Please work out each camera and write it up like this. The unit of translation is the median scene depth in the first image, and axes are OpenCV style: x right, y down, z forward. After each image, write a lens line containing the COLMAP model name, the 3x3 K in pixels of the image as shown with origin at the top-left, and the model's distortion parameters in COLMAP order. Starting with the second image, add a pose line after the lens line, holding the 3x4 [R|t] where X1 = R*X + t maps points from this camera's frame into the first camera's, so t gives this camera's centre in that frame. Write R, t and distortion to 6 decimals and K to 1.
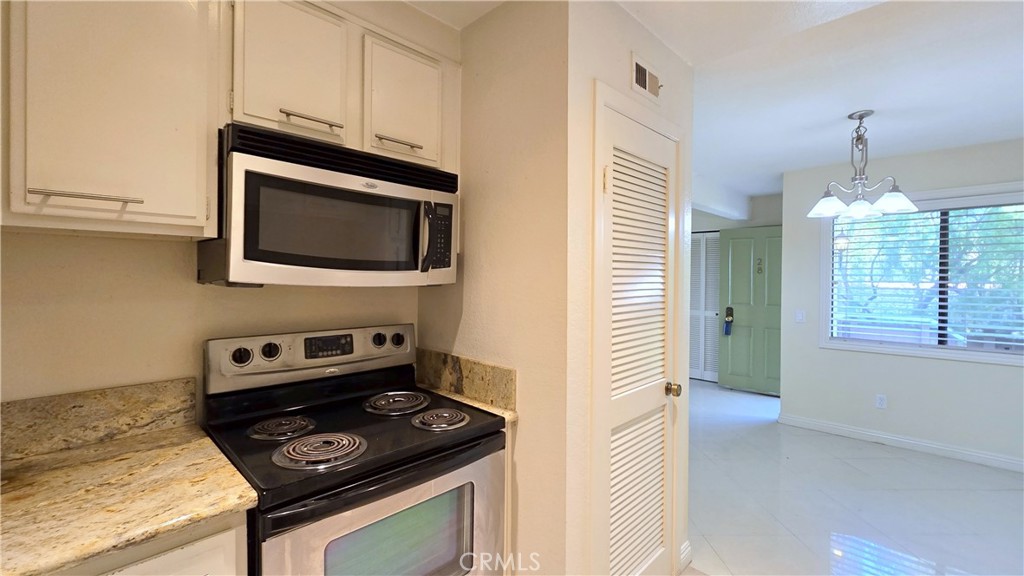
lens RADIAL K [[442.1, 0, 509.4], [0, 442.1, 277.1], [0, 0, 1]] dist [0.001597, 0.000062]
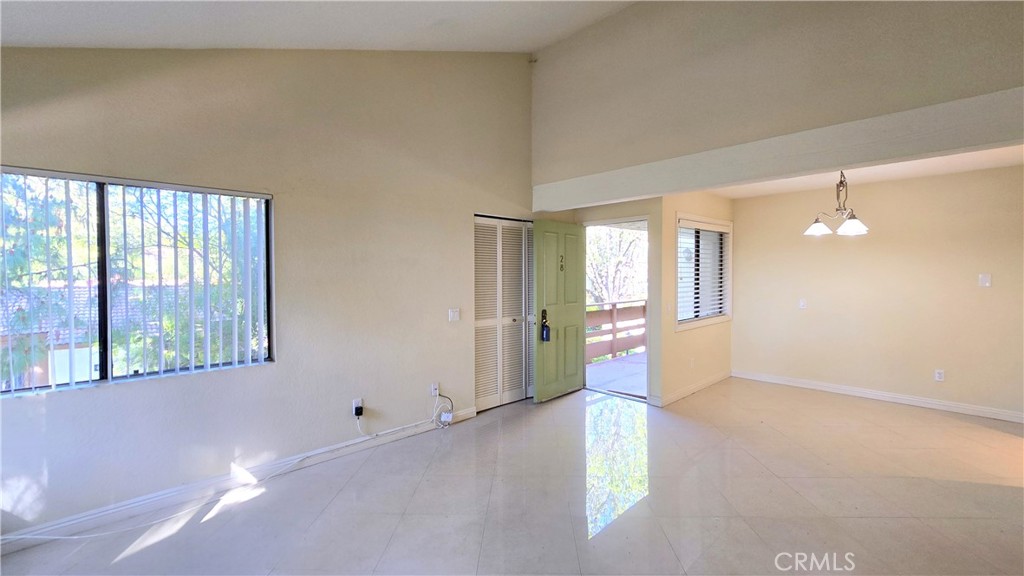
lens RADIAL K [[446.0, 0, 509.6], [0, 446.0, 282.9], [0, 0, 1]] dist [-0.001363, -0.000749]
pose [[0.058638, -0.028870, 0.997862, -0.388419], [0.006319, 0.999572, 0.028548, -0.010648], [-0.998259, 0.004632, 0.058795, 1.016714]]
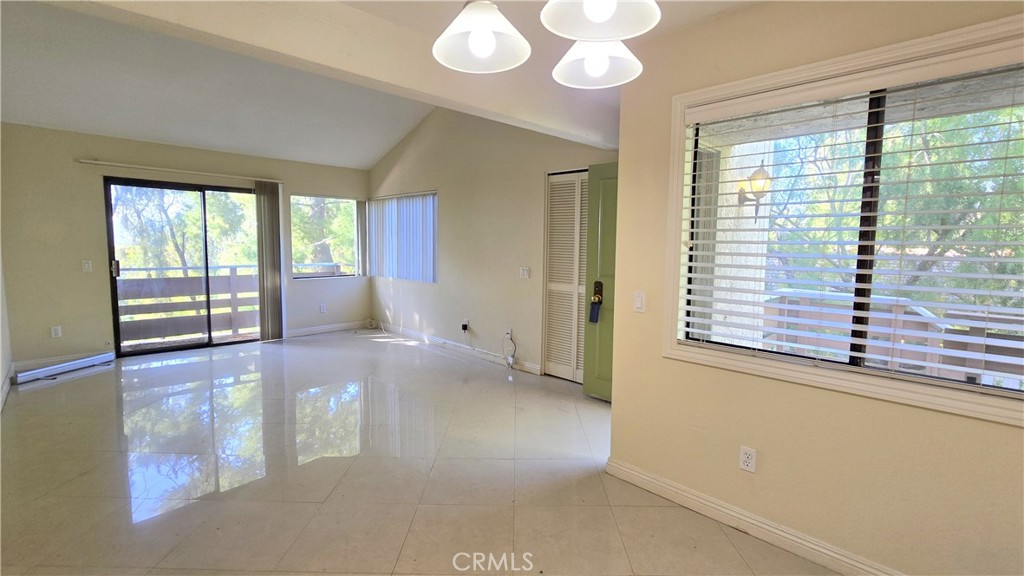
lens RADIAL K [[446.0, 0, 509.6], [0, 446.0, 282.9], [0, 0, 1]] dist [-0.001363, -0.000749]
pose [[0.998998, 0.006216, -0.044321, 0.392191], [-0.002057, 0.995639, 0.093268, 0.006595], [0.044708, -0.093083, 0.994654, 0.313044]]
